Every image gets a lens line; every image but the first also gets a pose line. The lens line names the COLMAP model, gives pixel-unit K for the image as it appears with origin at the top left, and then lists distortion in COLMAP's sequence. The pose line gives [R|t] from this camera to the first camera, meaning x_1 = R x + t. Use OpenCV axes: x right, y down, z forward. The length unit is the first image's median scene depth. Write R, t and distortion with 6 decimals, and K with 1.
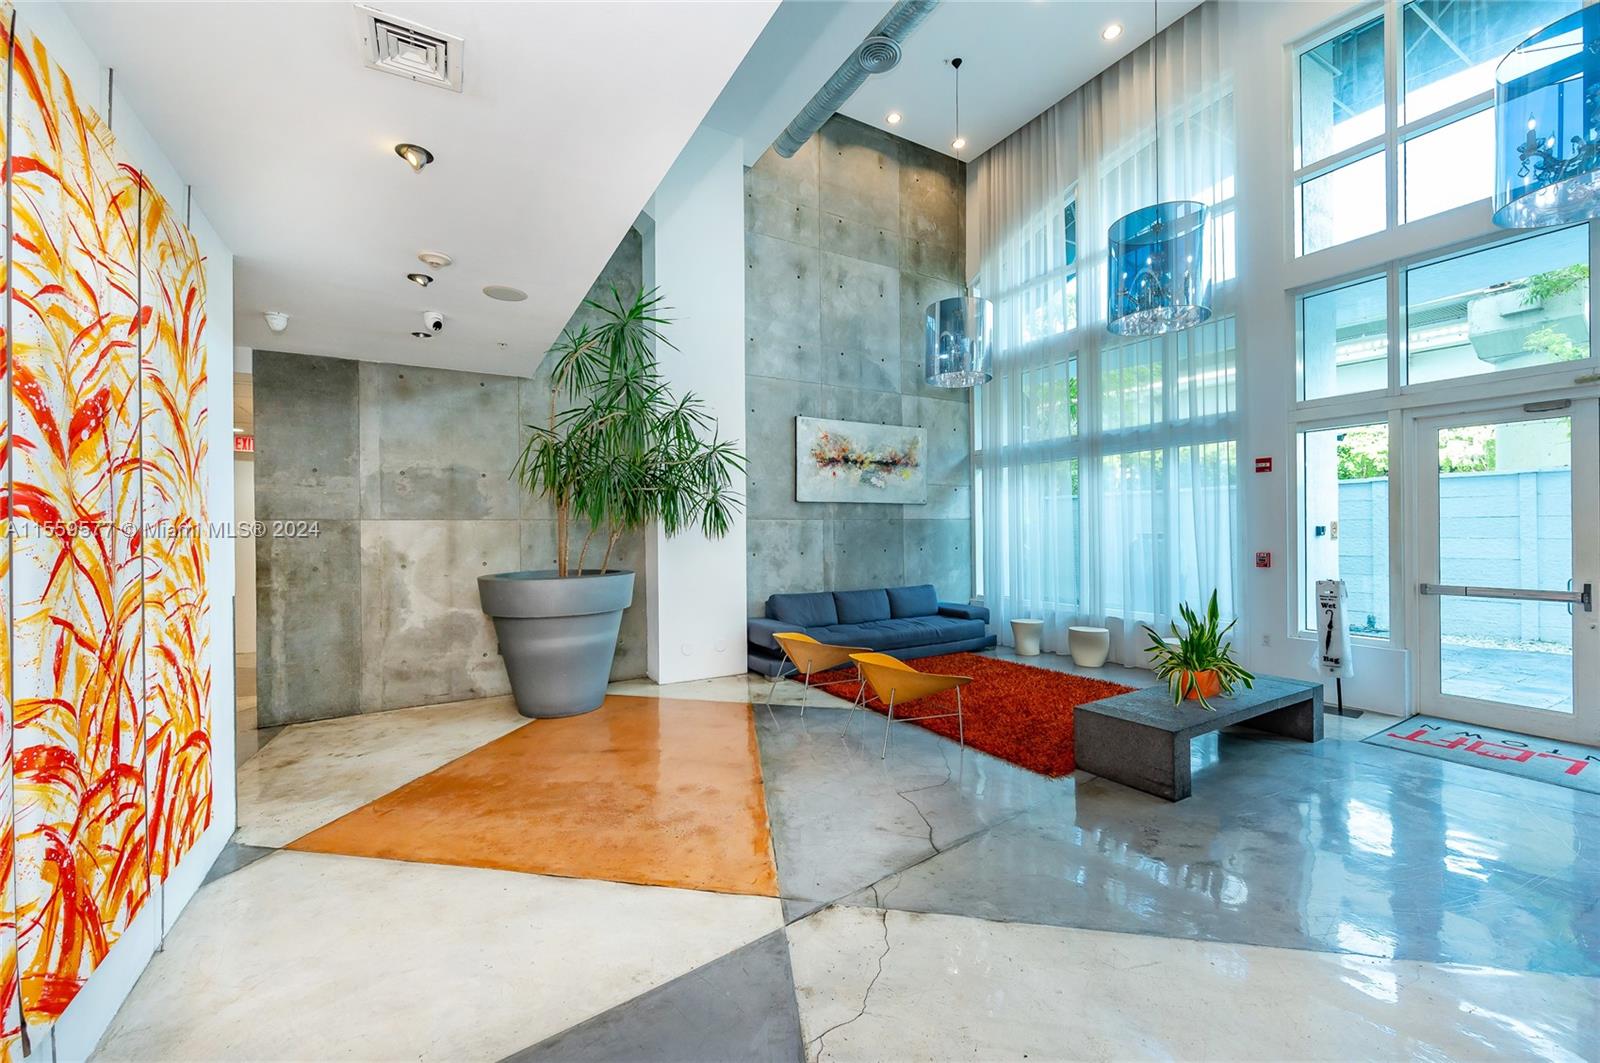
lens RADIAL K [[629.7, 0, 794.8], [0, 629.7, 530.2], [0, 0, 1]] dist [-0.001523, -0.000237]
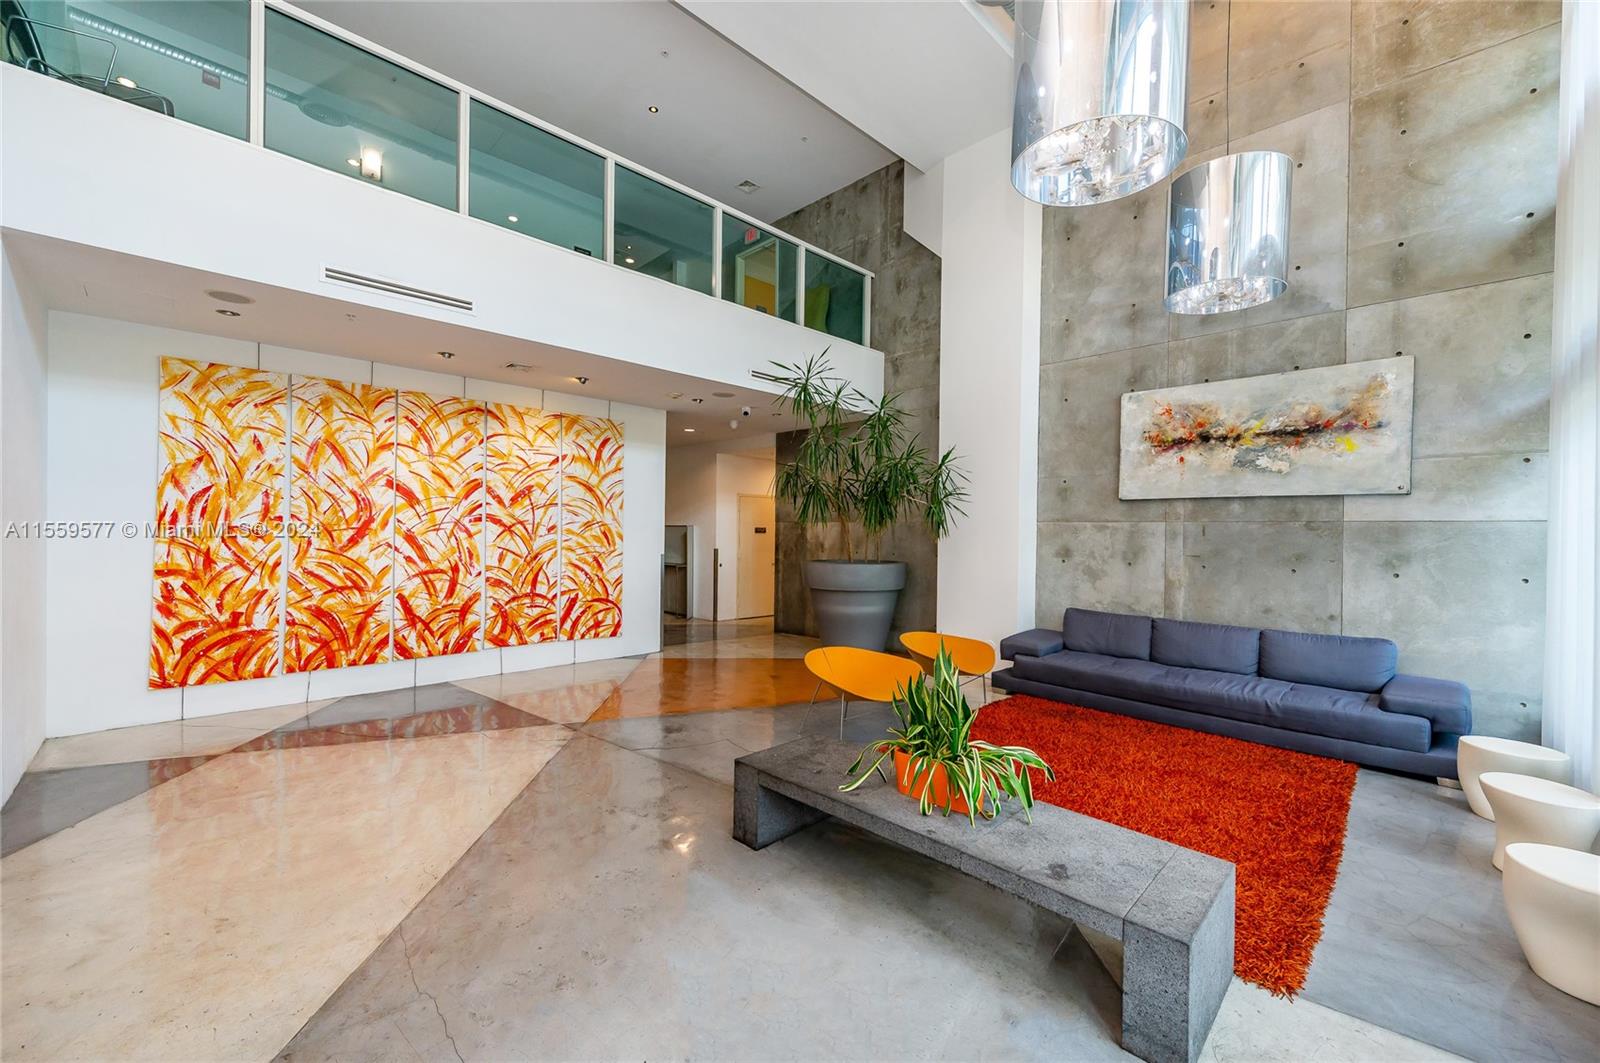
lens RADIAL K [[629.7, 0, 795.3], [0, 629.7, 531.3], [0, 0, 1]] dist [-0.001523, -0.000237]
pose [[0.249330, 0.013974, -0.968318, 0.661995], [-0.015614, 0.999824, 0.010409, -0.006614], [0.968293, 0.012524, 0.249505, 0.381646]]
